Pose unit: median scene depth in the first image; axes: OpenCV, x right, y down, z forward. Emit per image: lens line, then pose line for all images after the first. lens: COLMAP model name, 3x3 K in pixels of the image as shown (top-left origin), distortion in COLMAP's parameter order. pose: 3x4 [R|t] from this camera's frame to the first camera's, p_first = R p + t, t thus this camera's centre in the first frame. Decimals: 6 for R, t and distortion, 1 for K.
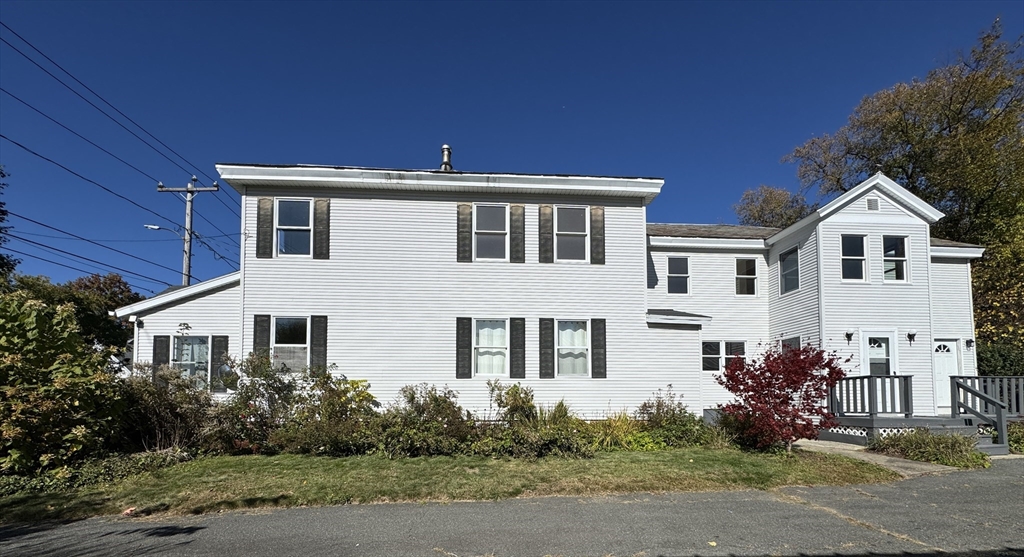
lens RADIAL K [[335.3, 0, 512.9], [0, 335.3, 338.9], [0, 0, 1]] dist [-0.000052, 0.000019]
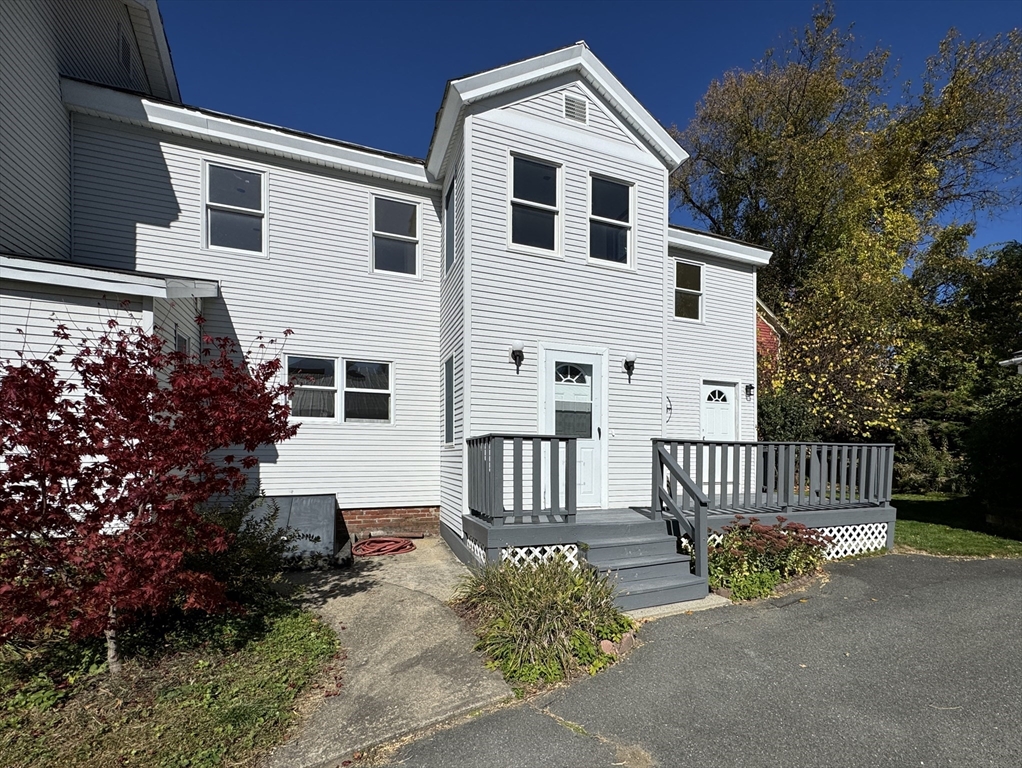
lens RADIAL K [[408.8, 0, 511.0], [0, 408.8, 384.0], [0, 0, 1]] dist [0.001388, 0.000086]
pose [[0.962079, 0.055305, 0.267107, 0.736751], [-0.058441, 0.998284, 0.003801, 0.028438], [-0.266438, -0.019267, 0.963659, 0.357837]]
